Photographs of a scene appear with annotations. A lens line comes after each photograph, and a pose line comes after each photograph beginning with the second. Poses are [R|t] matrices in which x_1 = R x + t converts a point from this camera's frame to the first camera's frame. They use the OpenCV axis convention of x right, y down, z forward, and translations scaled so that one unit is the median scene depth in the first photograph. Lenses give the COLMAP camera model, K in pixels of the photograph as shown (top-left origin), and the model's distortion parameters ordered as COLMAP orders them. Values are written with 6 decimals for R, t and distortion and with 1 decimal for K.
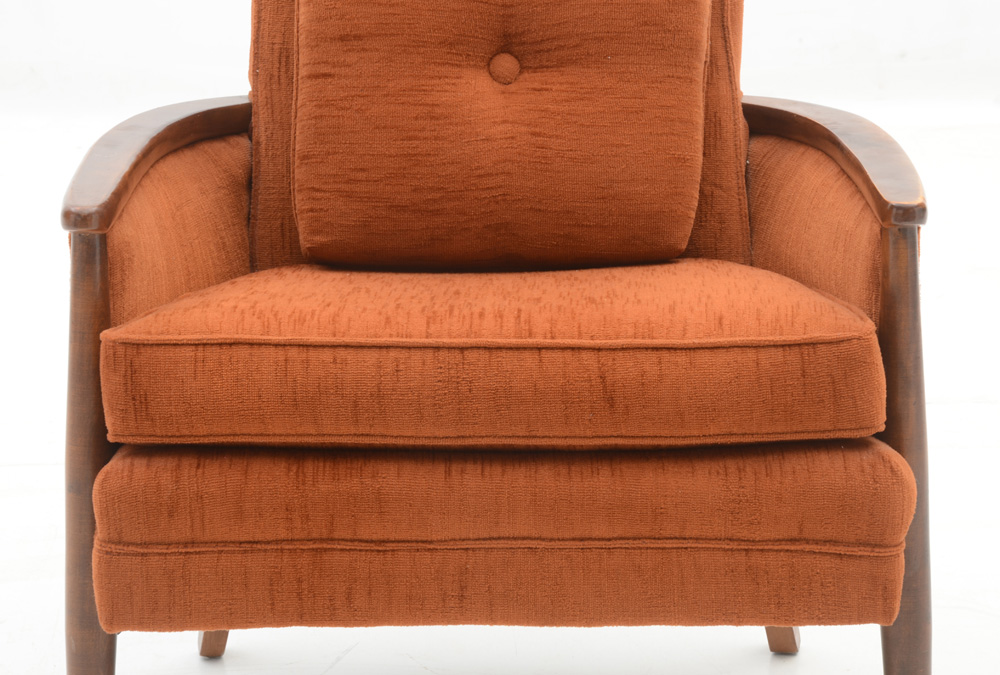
lens RADIAL K [[3461.6, 0, 514.9], [0, 3461.6, 349.0], [0, 0, 1]] dist [0.963162, 0.000000]
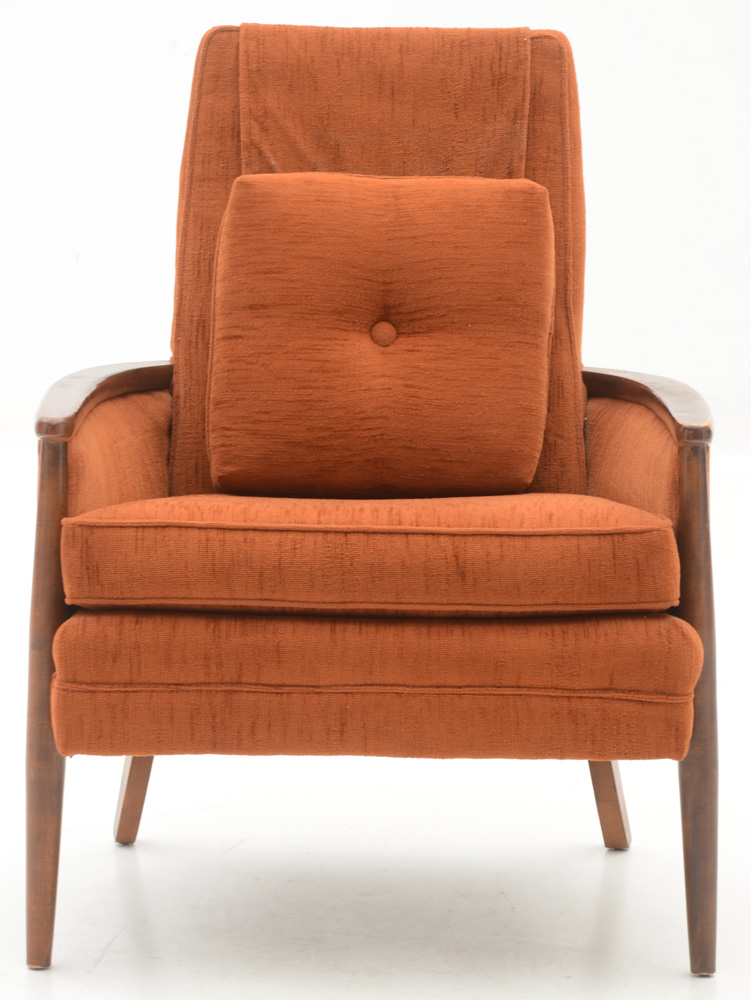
lens RADIAL K [[4825.8, 0, 381.0], [0, 4825.8, 501.5], [0, 0, 1]] dist [1.222480, 0.000000]
pose [[0.999858, 0.015546, -0.006430, 0.007885], [-0.016106, 0.994971, -0.098862, 0.145975], [0.004860, 0.098952, 0.995080, -0.679559]]
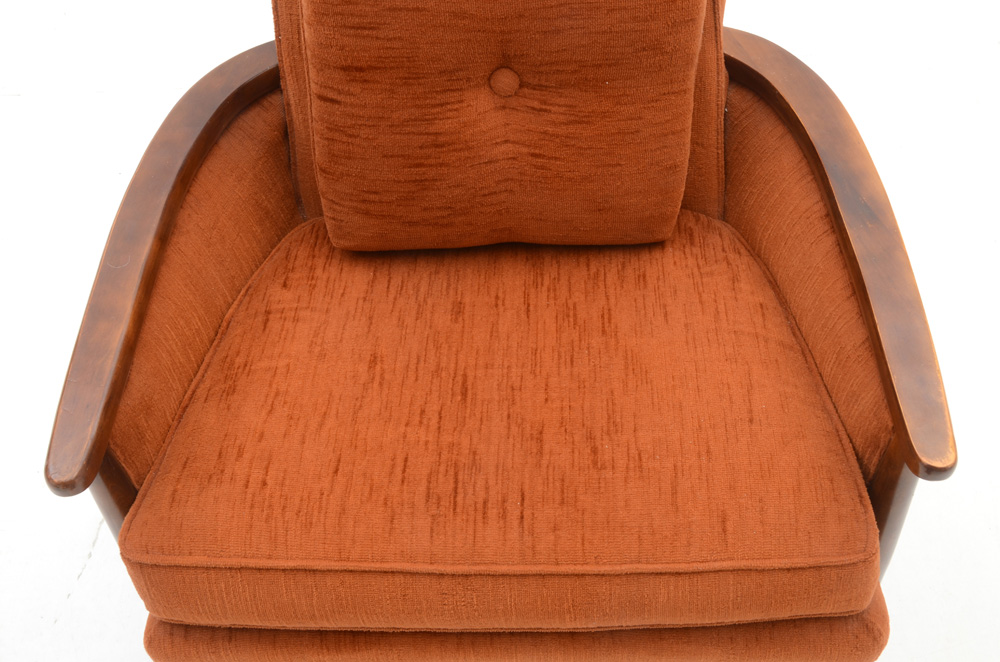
lens RADIAL K [[1100.2, 0, 498.8], [0, 1100.2, 322.1], [0, 0, 1]] dist [0.004949, 0.000000]
pose [[0.999220, -0.015187, -0.036446, 0.006186], [0.034143, 0.795930, 0.604425, -0.223857], [0.019829, -0.605198, 0.795828, 0.705524]]
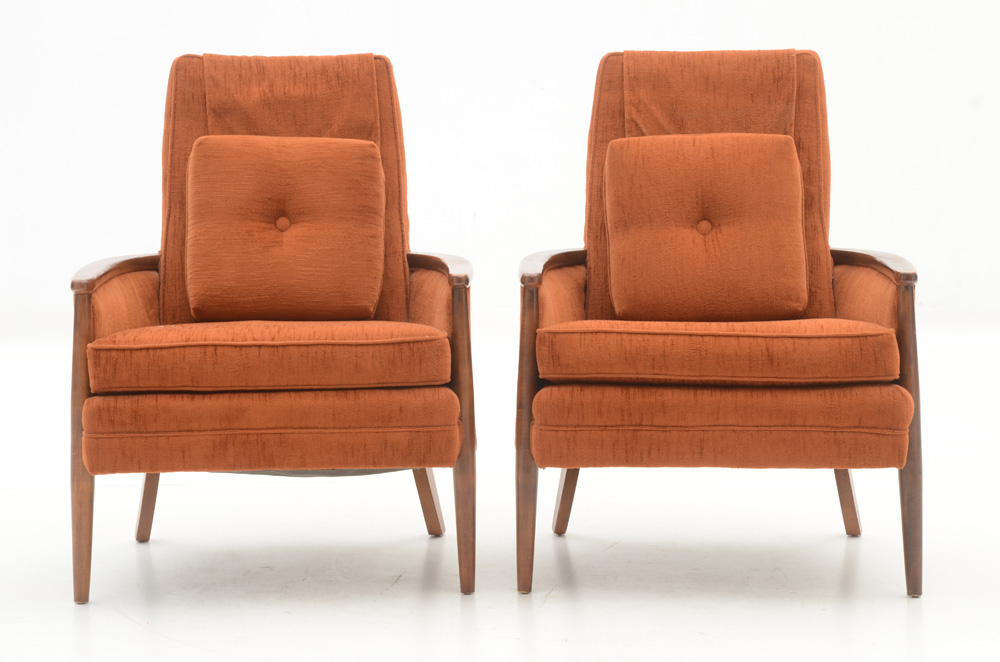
lens RADIAL K [[3461.6, 0, 504.4], [0, 3461.6, 334.9], [0, 0, 1]] dist [0.963162, 0.000000]
pose [[0.999701, 0.003753, -0.024180, -0.077526], [-0.006949, 0.991026, -0.133486, 0.260439], [0.023462, 0.133614, 0.990756, -1.043337]]
